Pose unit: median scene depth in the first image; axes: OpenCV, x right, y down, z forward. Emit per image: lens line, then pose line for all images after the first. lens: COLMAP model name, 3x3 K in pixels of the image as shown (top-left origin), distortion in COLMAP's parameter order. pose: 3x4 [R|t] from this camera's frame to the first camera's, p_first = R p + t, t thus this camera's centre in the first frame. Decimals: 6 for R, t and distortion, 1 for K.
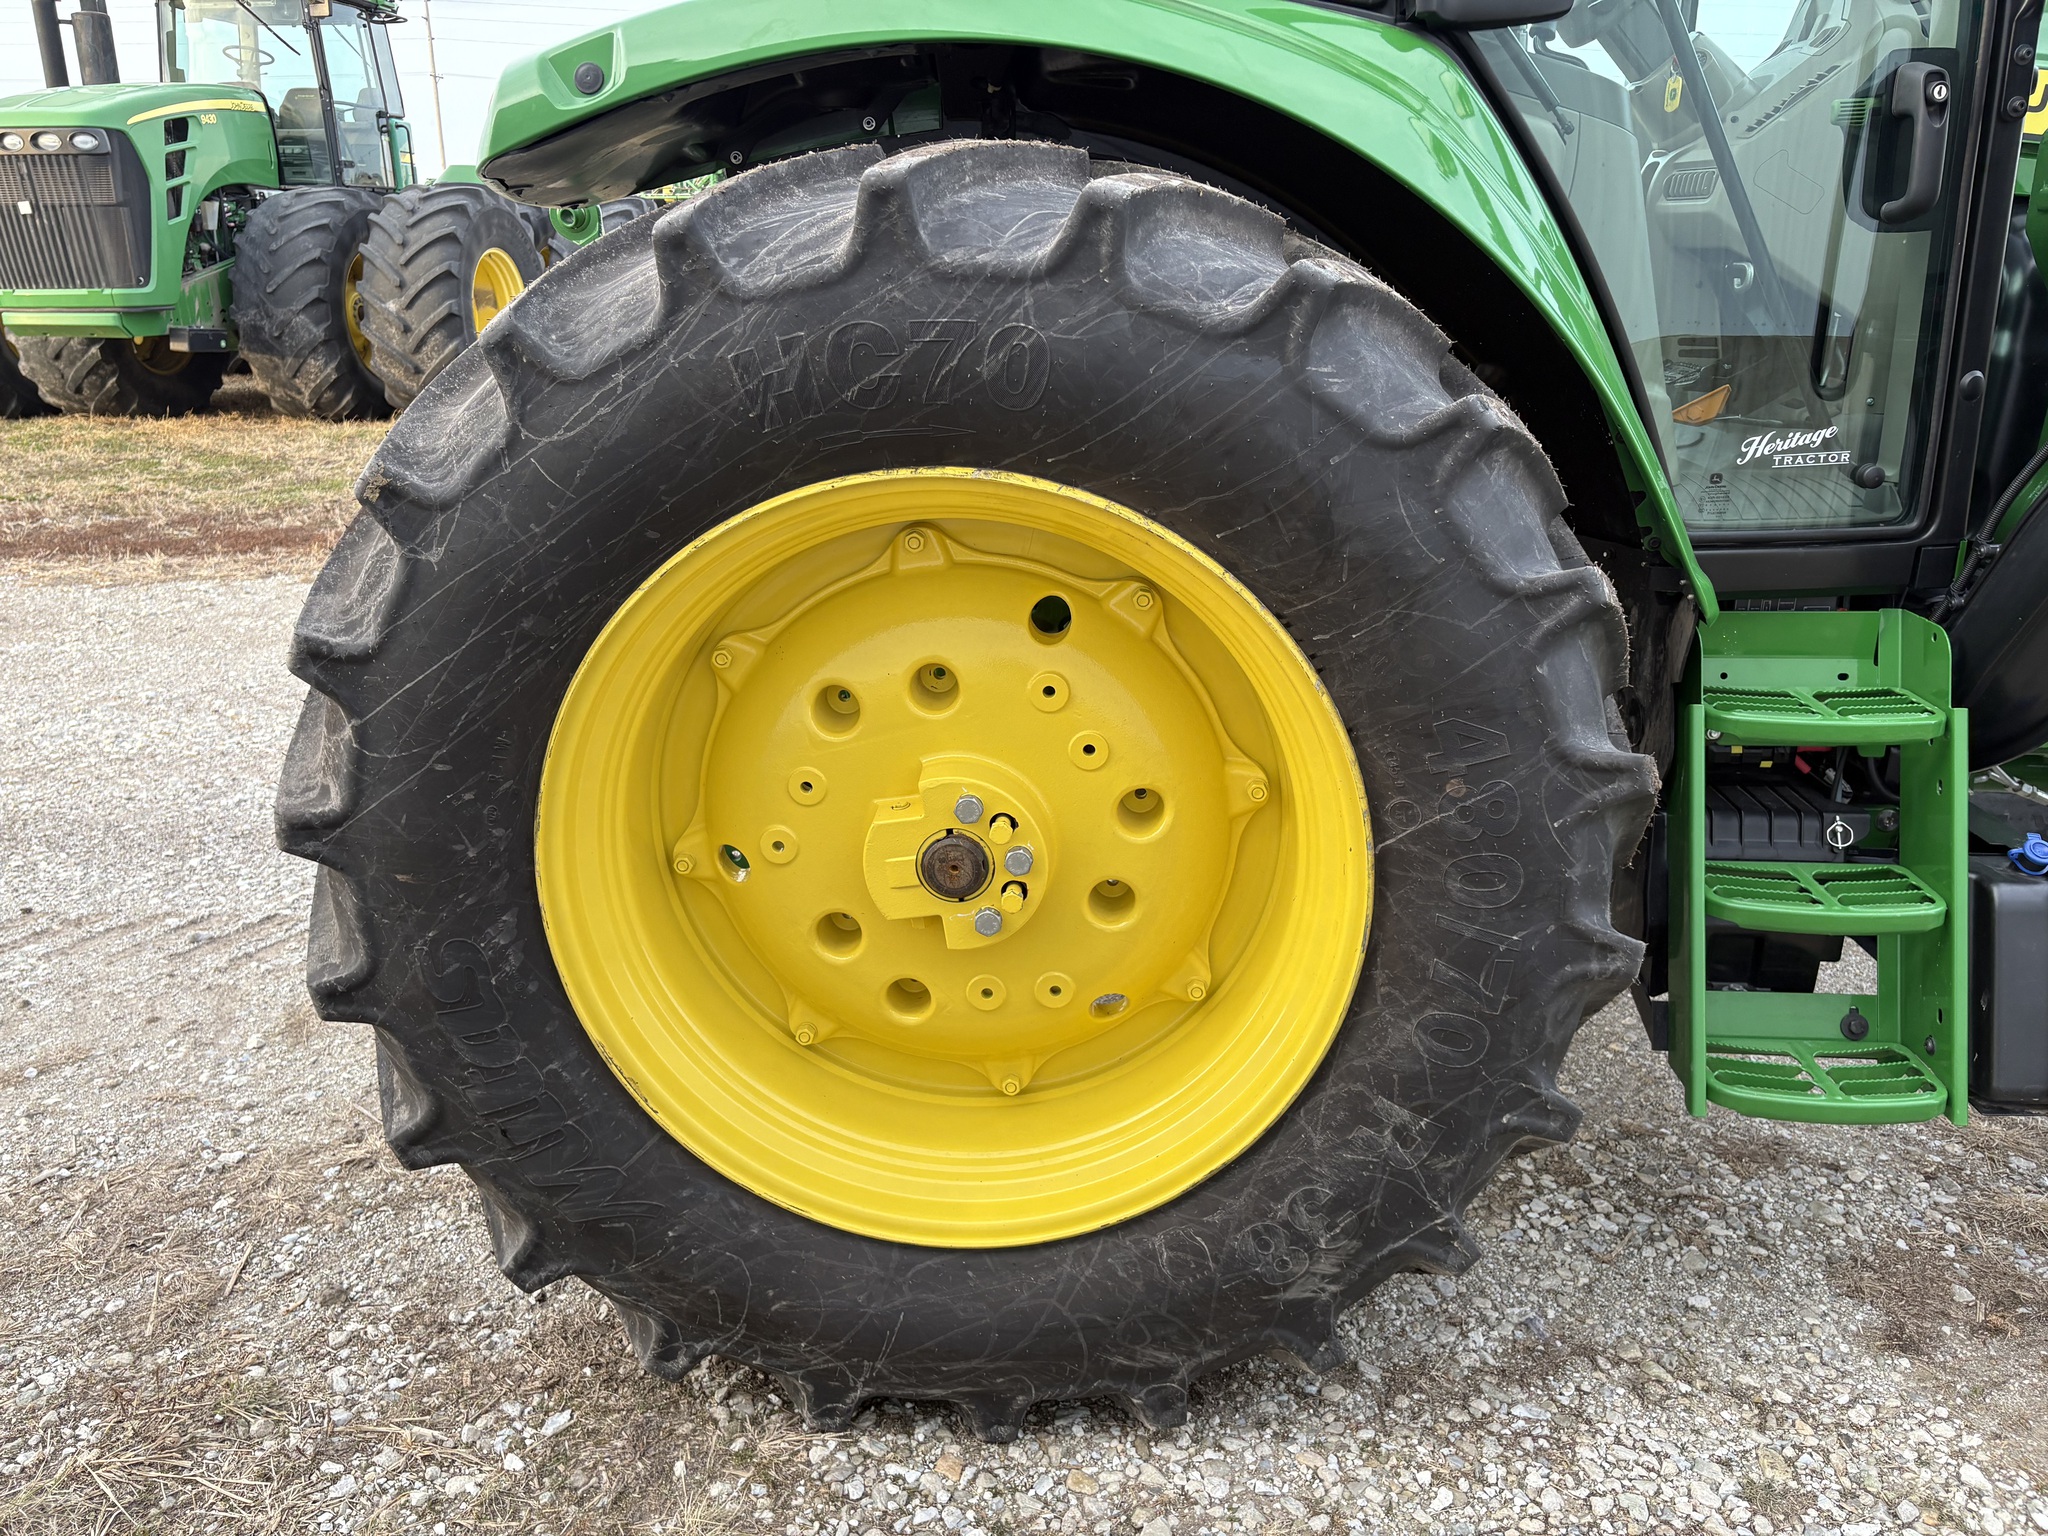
lens RADIAL K [[1542.8, 0, 1003.9], [0, 1542.8, 752.5], [0, 0, 1]] dist [0.045093, -0.040090]
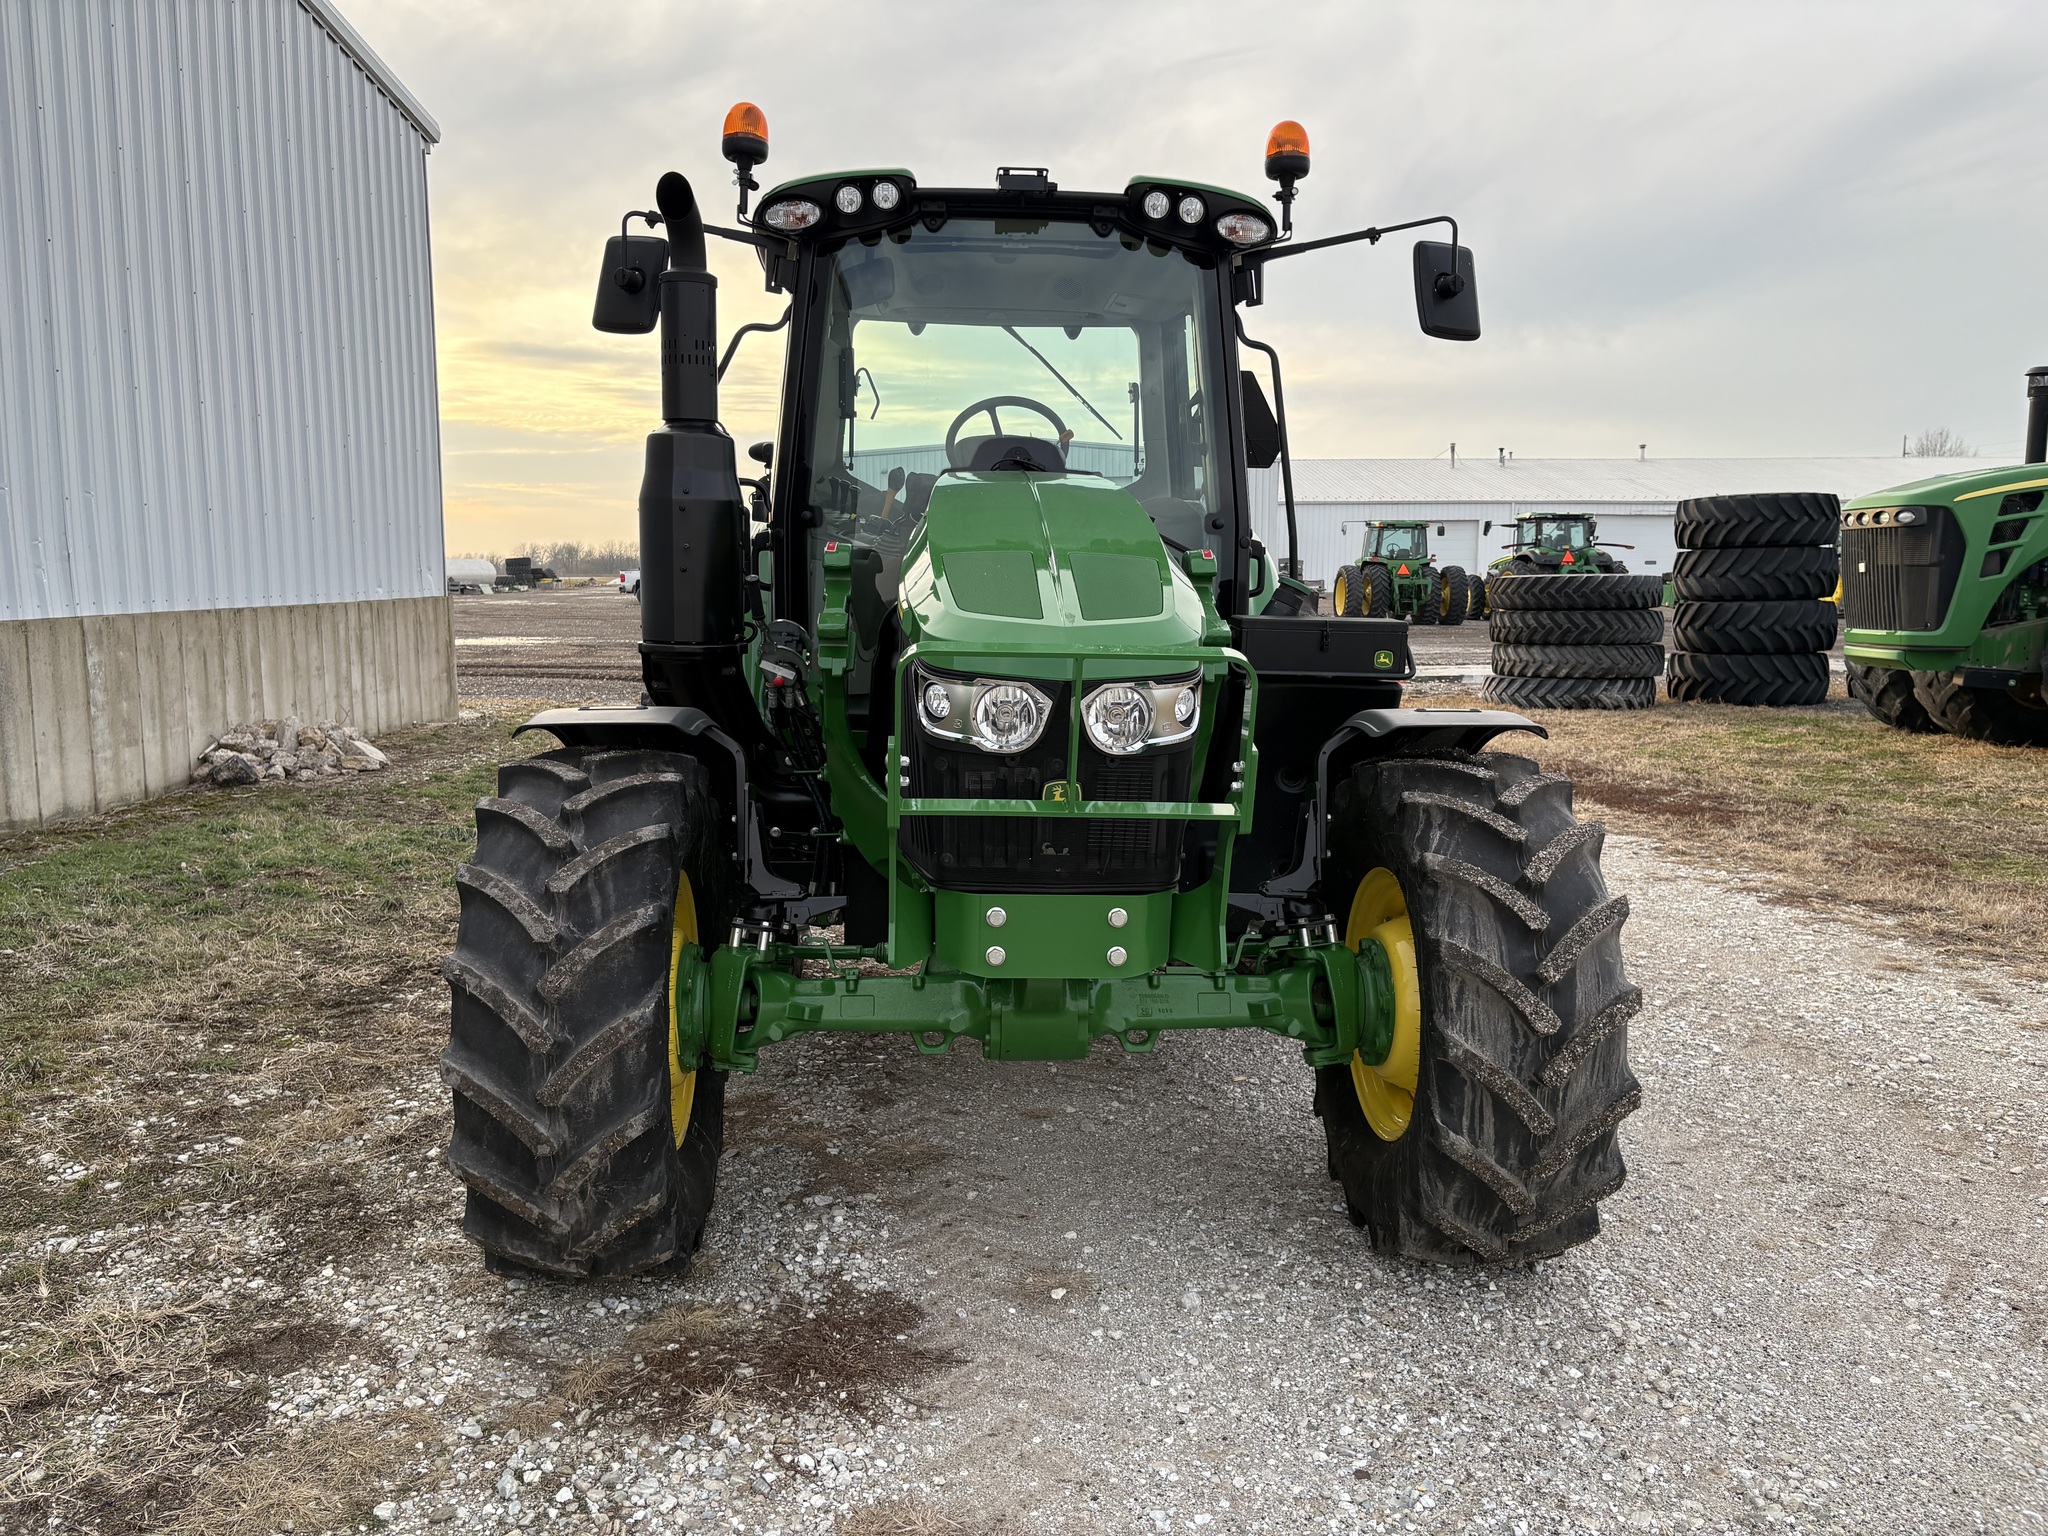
lens RADIAL K [[1542.8, 0, 1024.0], [0, 1542.8, 752.8], [0, 0, 1]] dist [0.045093, -0.040090]
pose [[0.131346, 0.113992, -0.984761, 3.000109], [-0.318447, 0.945571, 0.066982, -0.387768], [0.938797, 0.304796, 0.160498, 1.054034]]
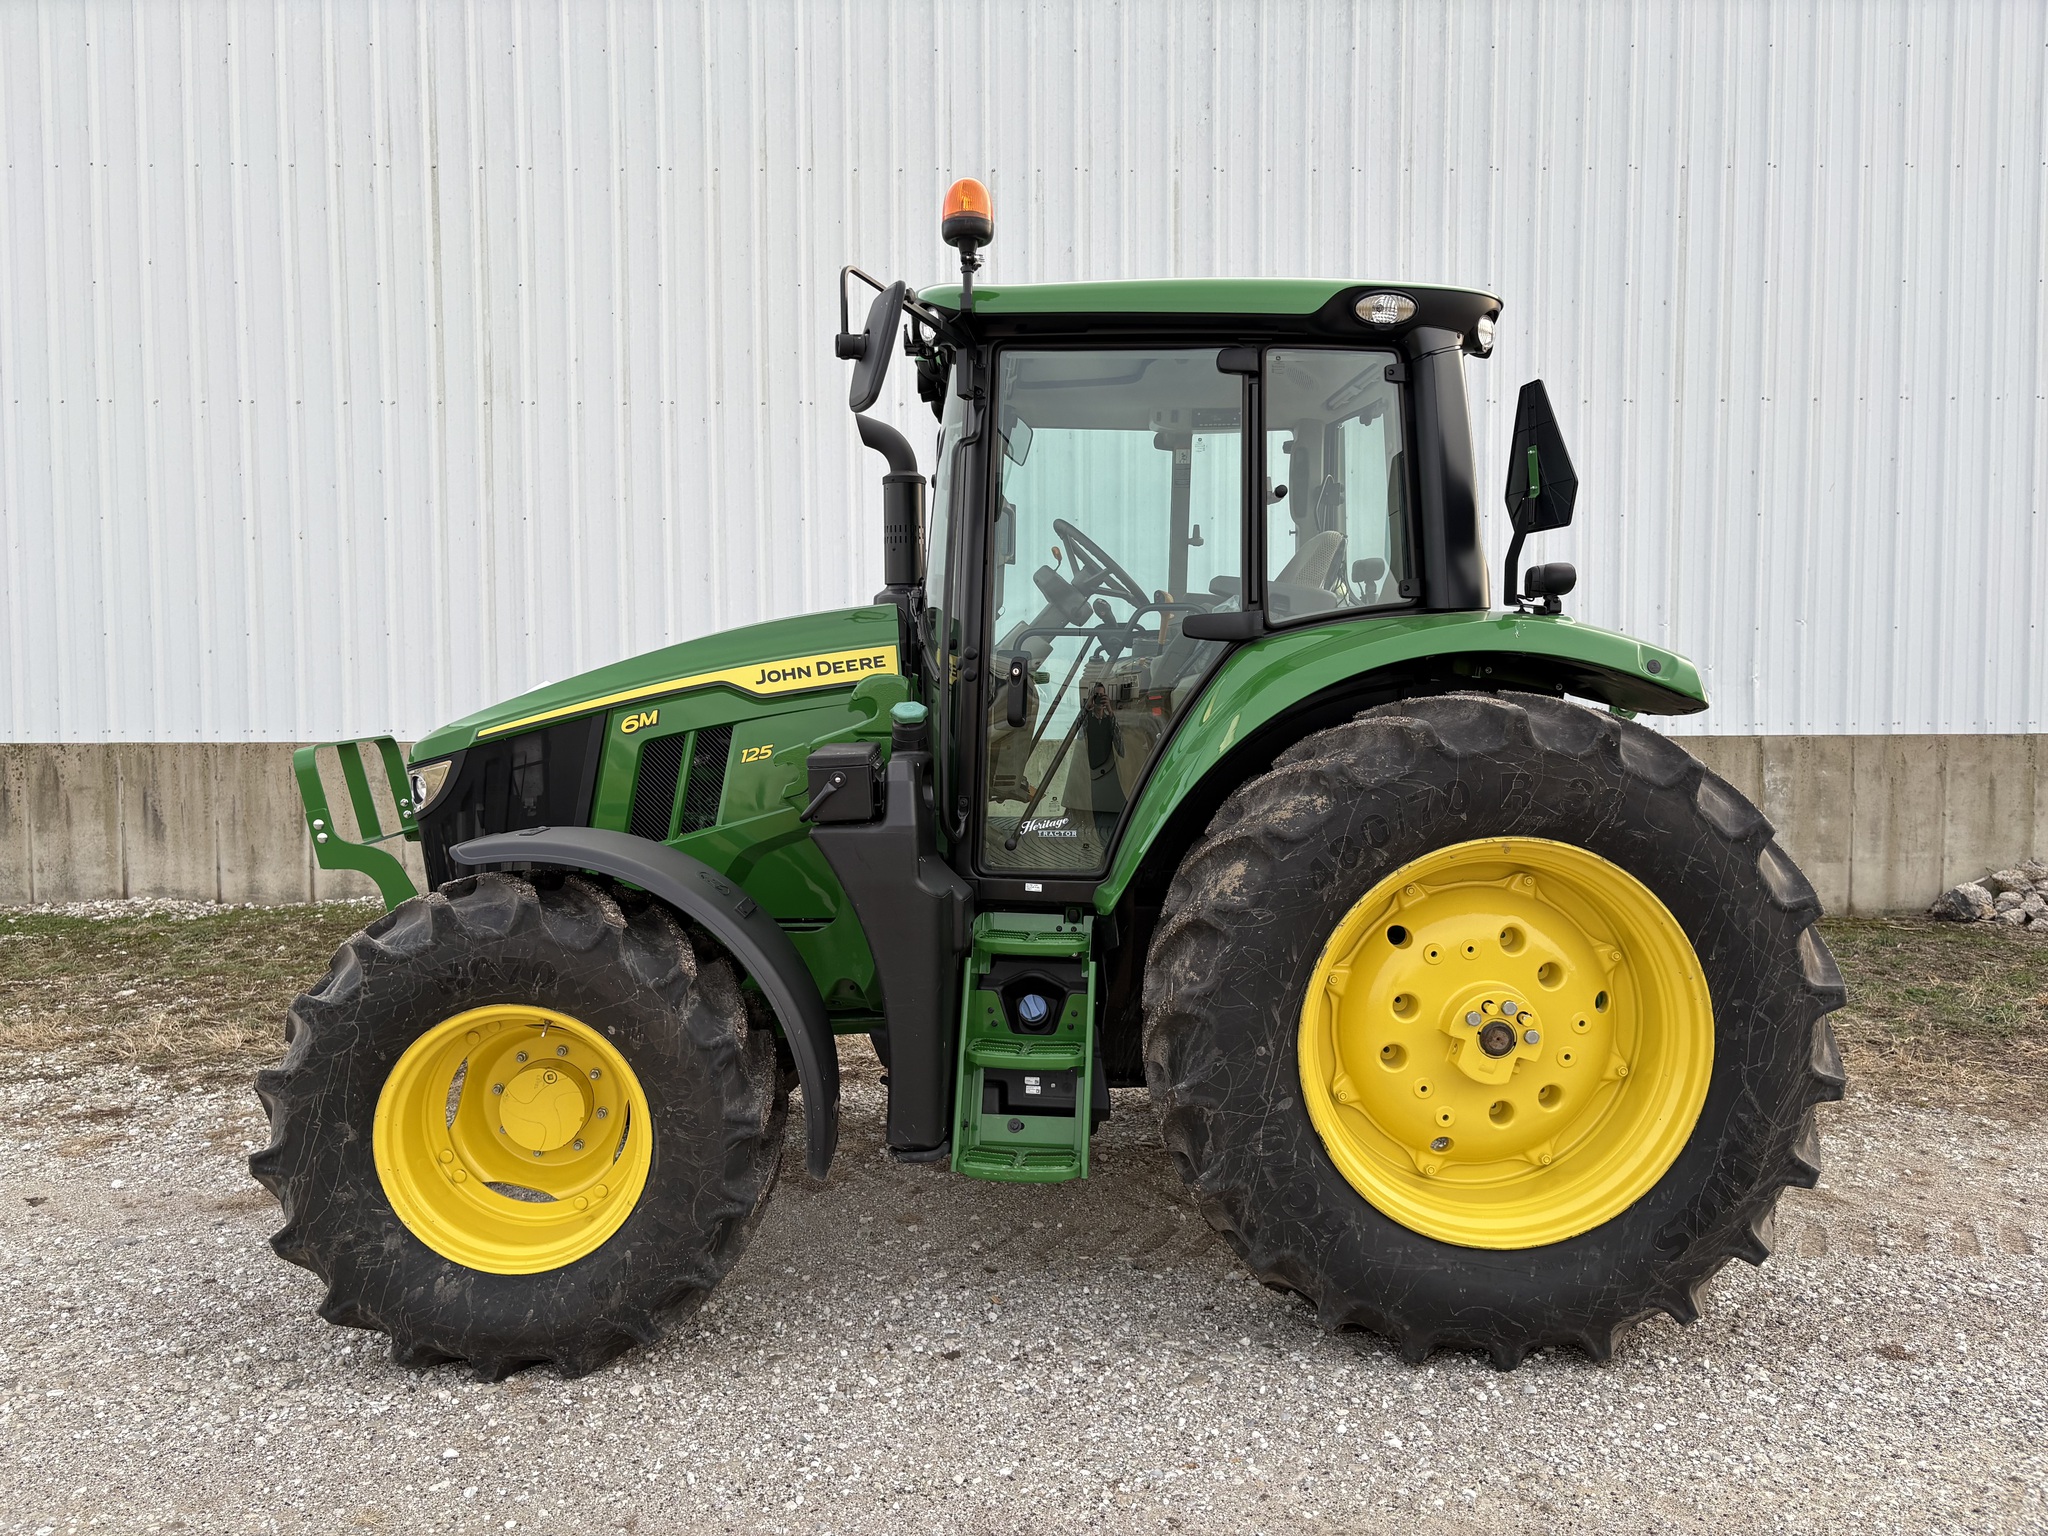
lens RADIAL K [[1542.8, 0, 1021.1], [0, 1542.8, 772.2], [0, 0, 1]] dist [0.045093, -0.040090]
pose [[-0.995462, 0.005480, -0.095001, 0.804778], [-0.029862, 0.929920, 0.366548, -1.263002], [0.090352, 0.367722, -0.925536, 3.621801]]
